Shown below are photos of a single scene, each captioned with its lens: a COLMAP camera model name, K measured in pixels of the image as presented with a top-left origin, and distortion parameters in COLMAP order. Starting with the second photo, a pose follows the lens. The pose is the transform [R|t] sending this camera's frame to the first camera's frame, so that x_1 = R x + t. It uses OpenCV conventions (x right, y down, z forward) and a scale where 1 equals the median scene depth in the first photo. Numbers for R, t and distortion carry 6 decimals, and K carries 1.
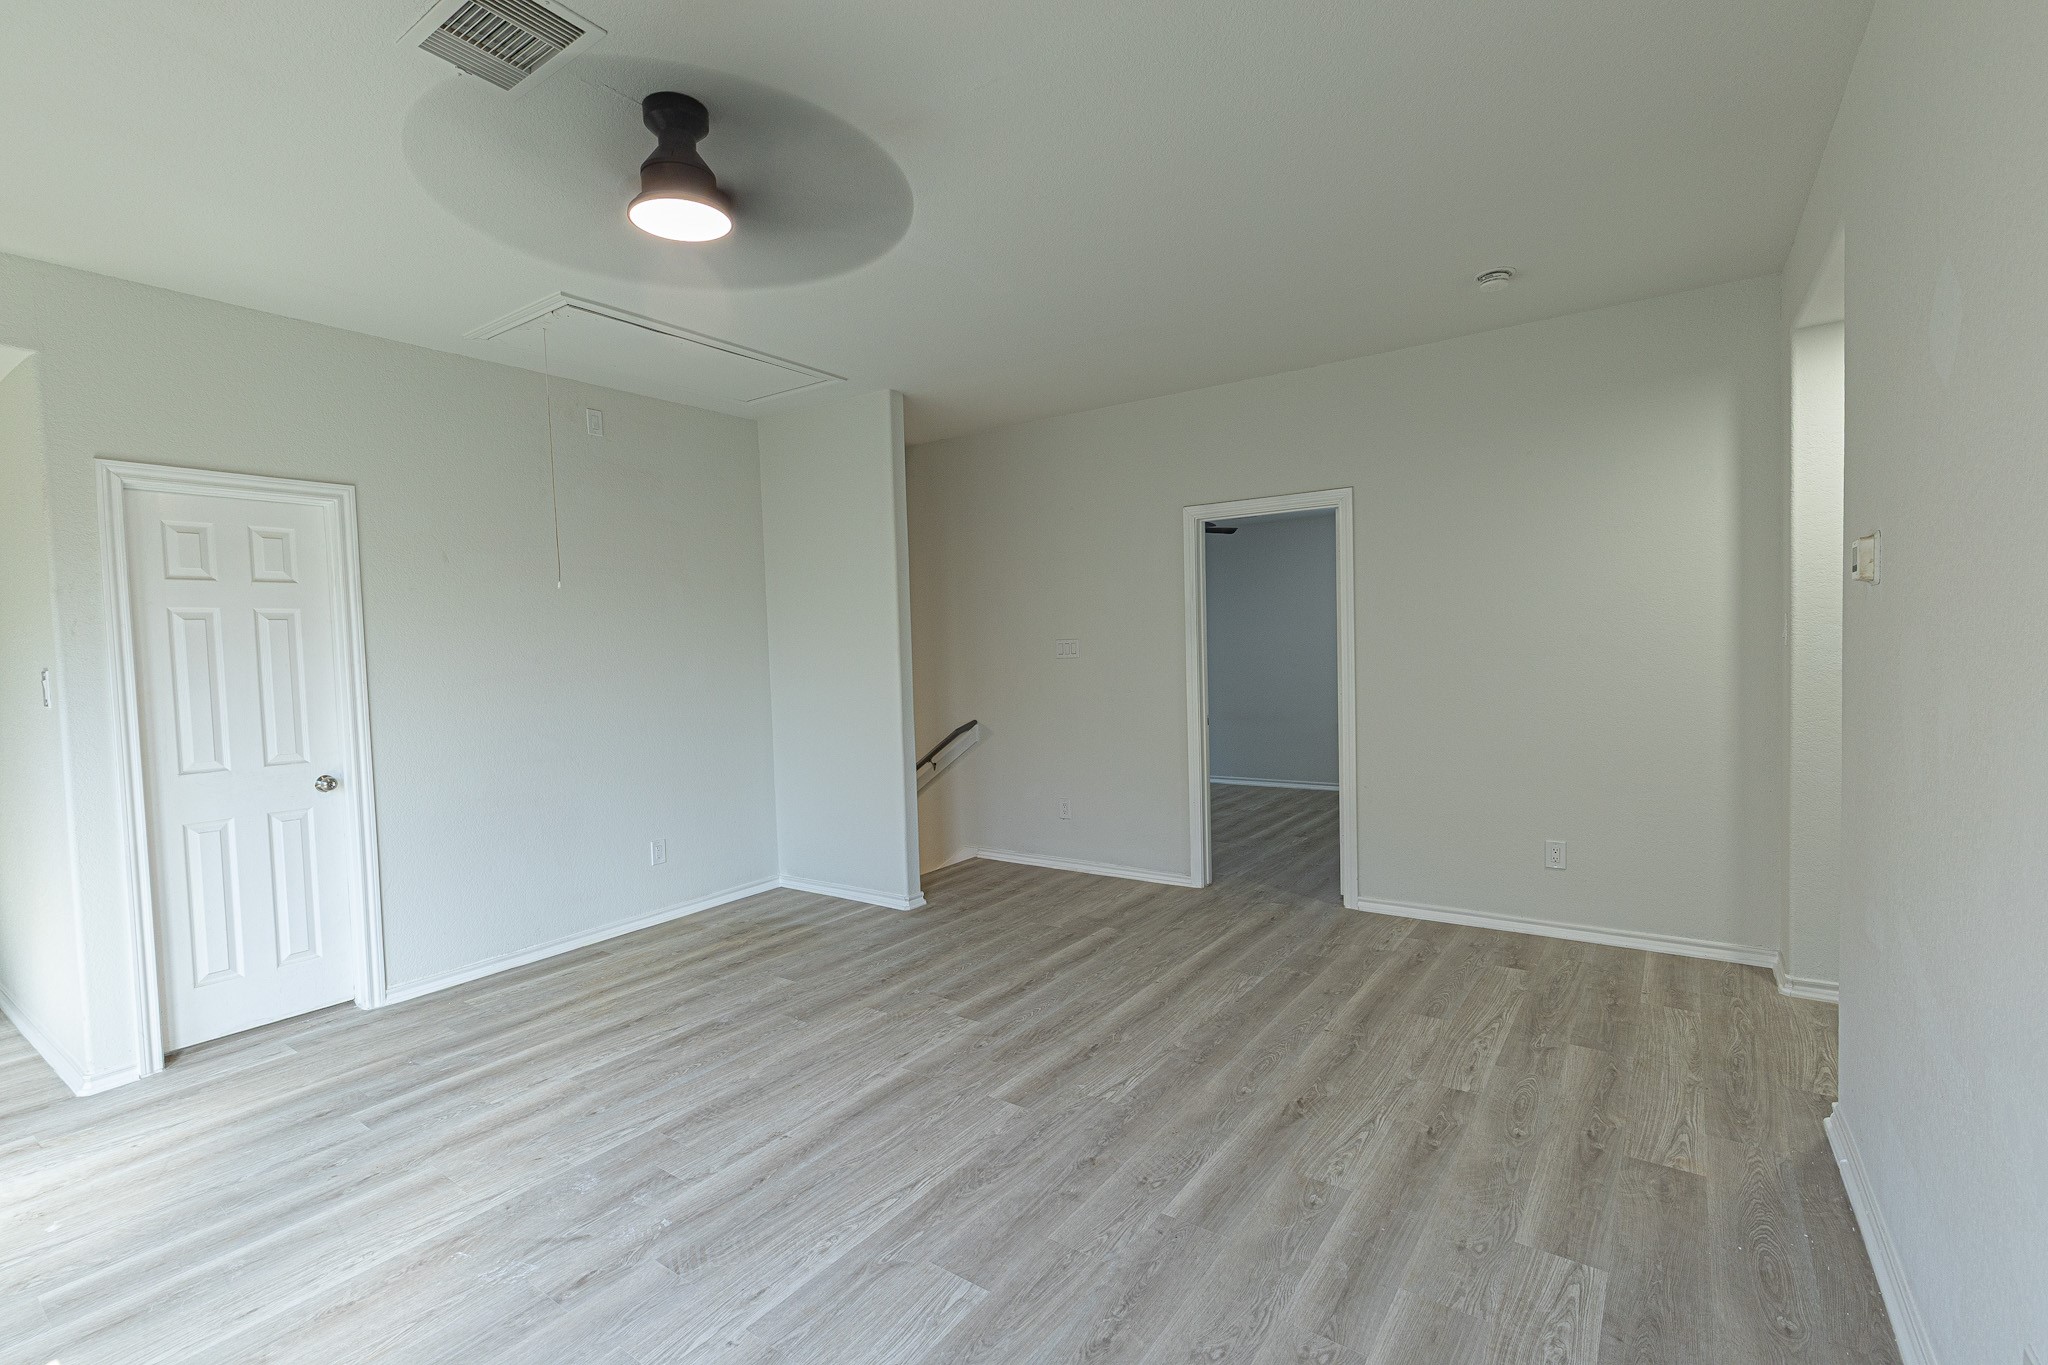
lens RADIAL K [[918.9, 0, 1008.6], [0, 918.9, 683.5], [0, 0, 1]] dist [0.005473, -0.000732]
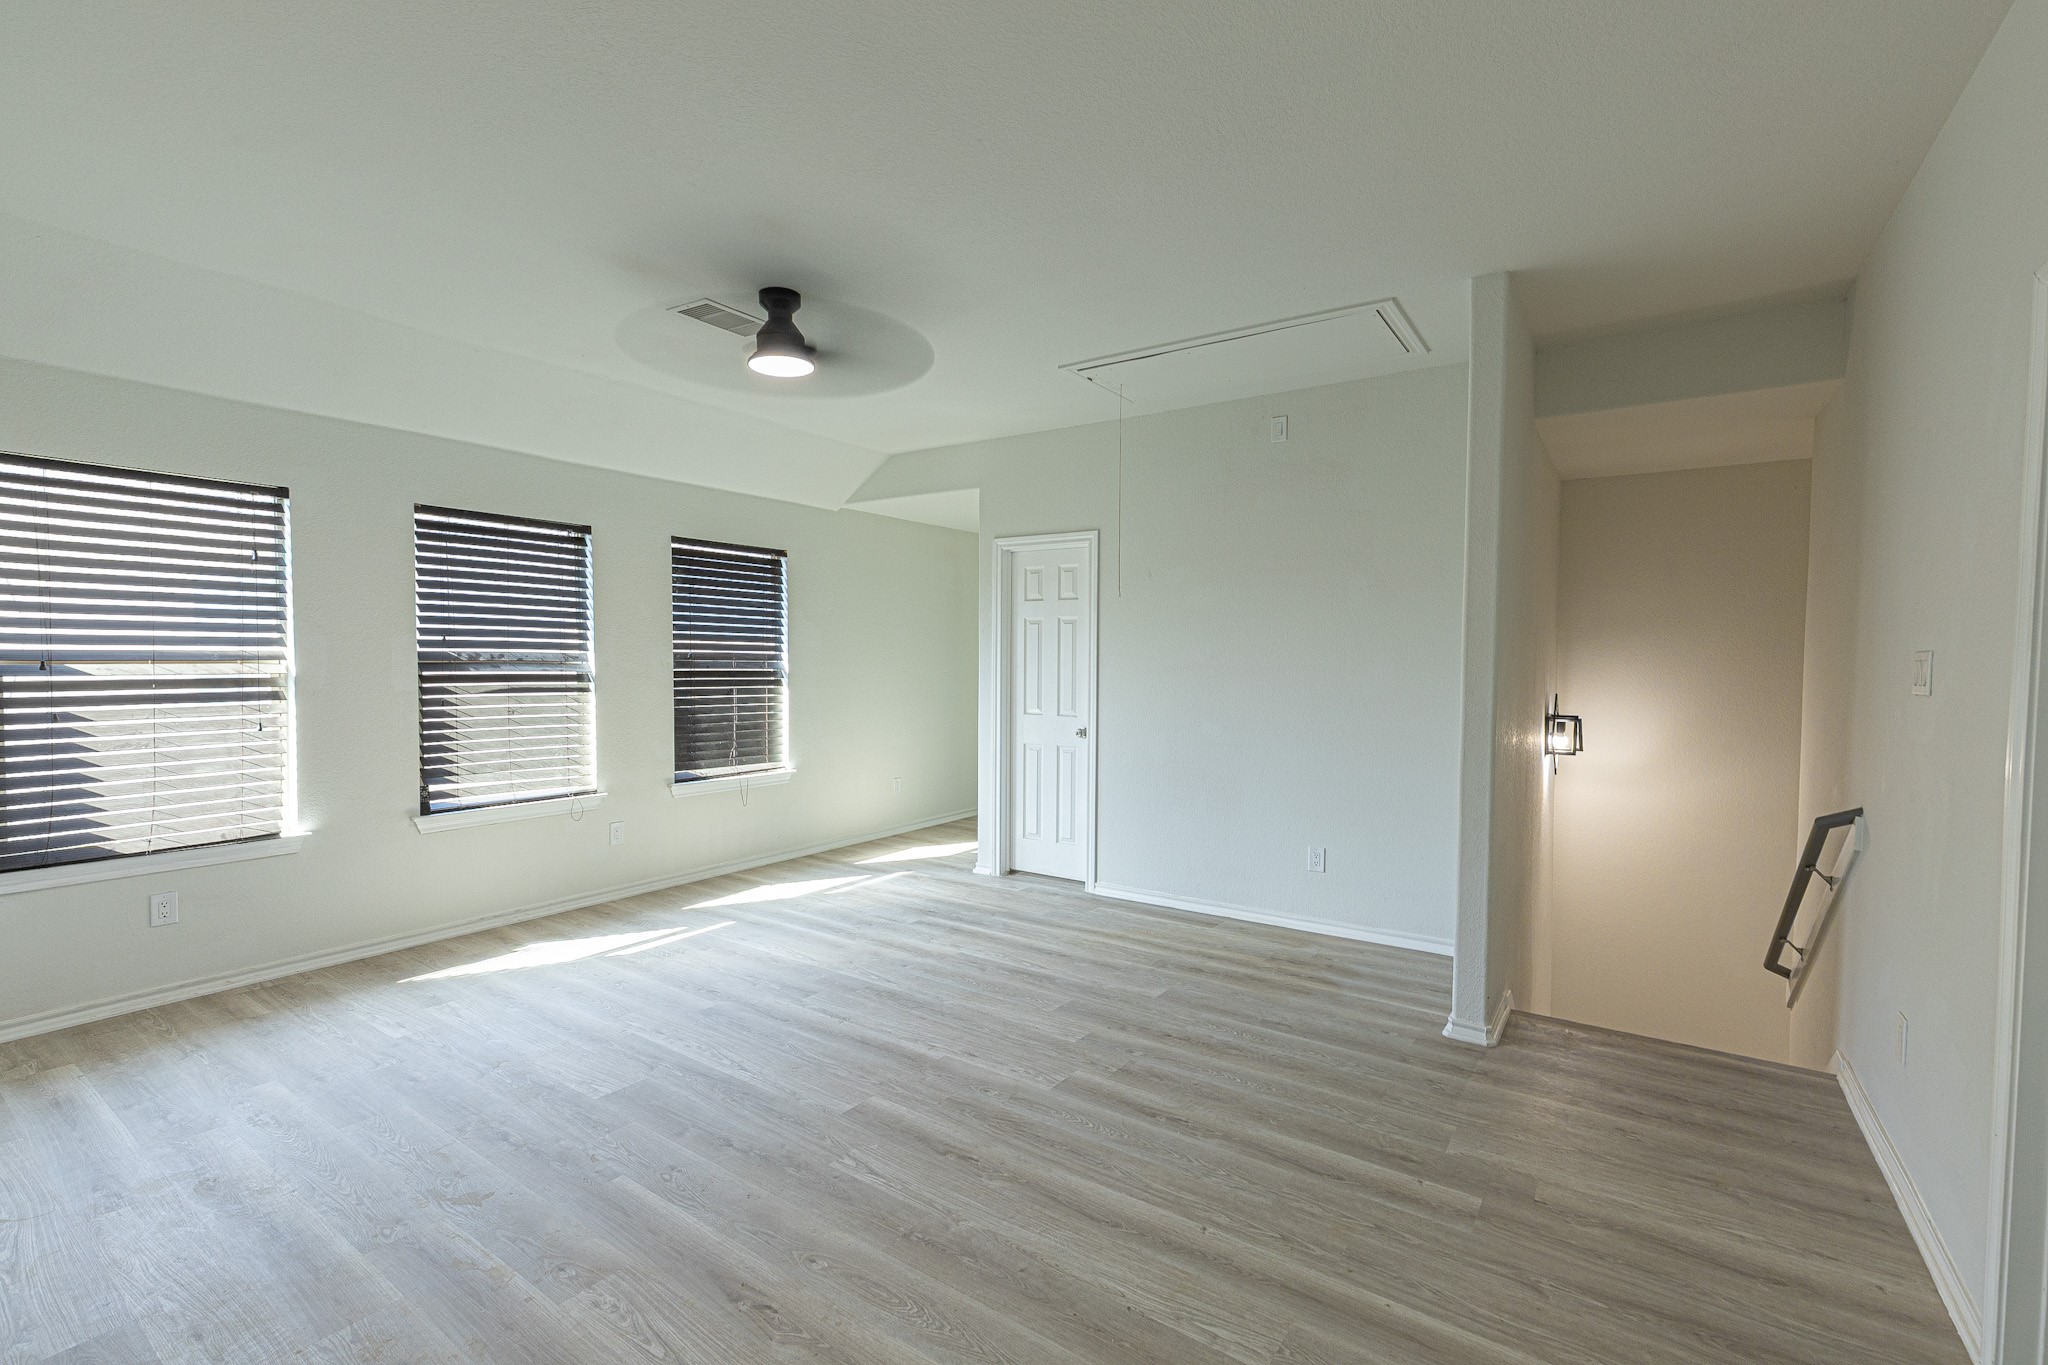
lens RADIAL K [[918.9, 0, 1008.6], [0, 918.9, 683.5], [0, 0, 1]] dist [0.005473, -0.000732]
pose [[0.007726, 0.064260, -0.997903, 0.848487], [-0.049386, 0.996740, 0.063802, -0.068778], [0.998750, 0.048789, 0.010874, 0.983065]]
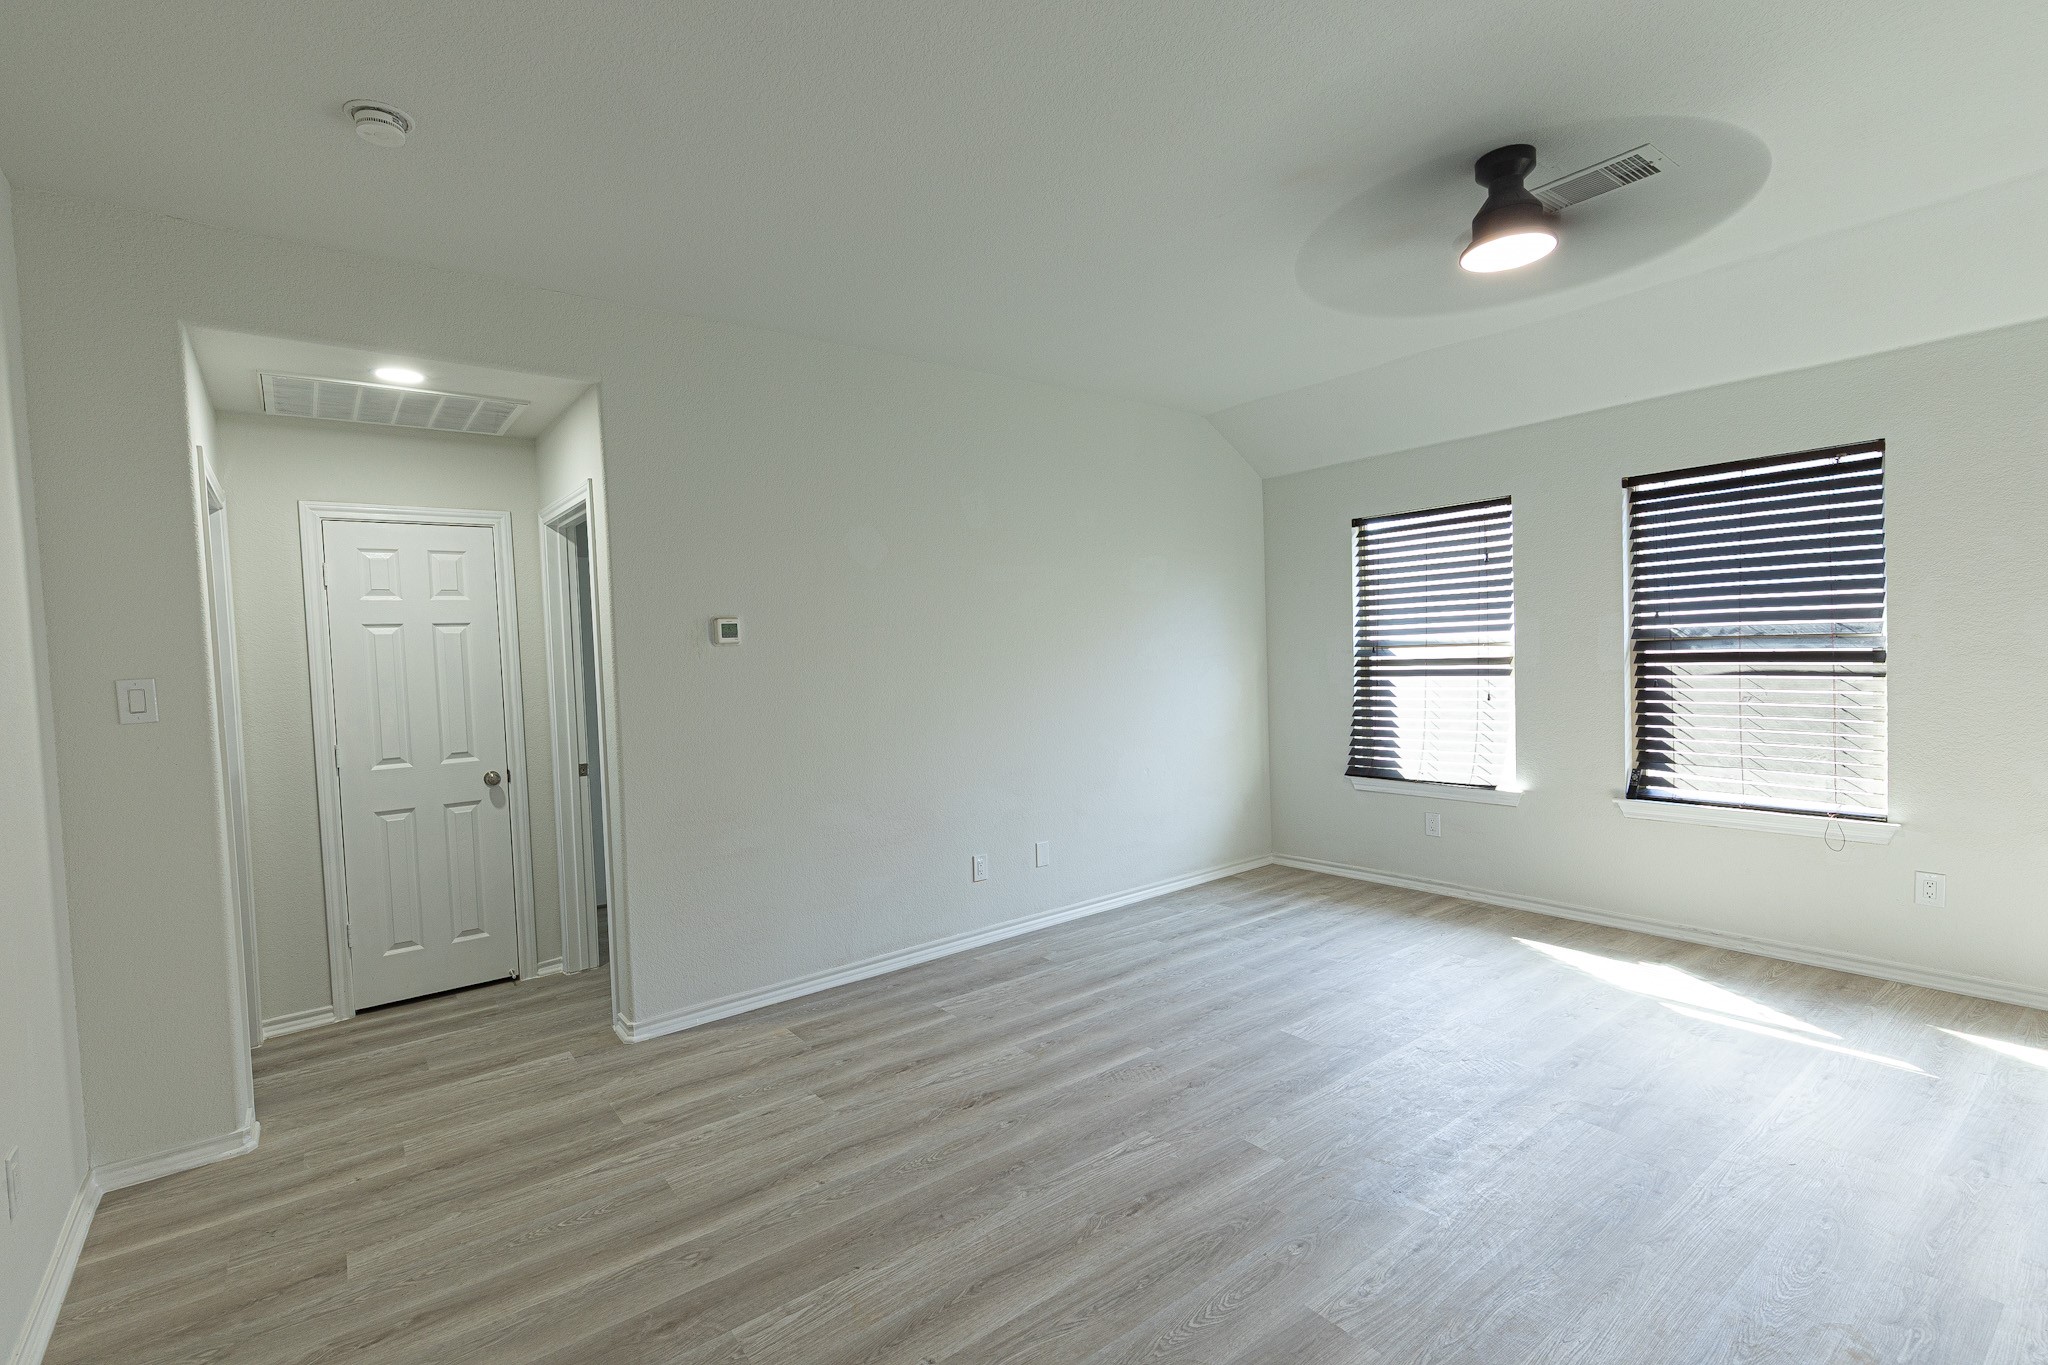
lens RADIAL K [[918.9, 0, 1008.6], [0, 918.9, 683.5], [0, 0, 1]] dist [0.005473, -0.000732]
pose [[-0.953841, 0.059520, 0.294356, -0.049119], [0.082247, 0.994462, 0.065430, -0.069200], [-0.288831, 0.086620, -0.953453, 1.644106]]
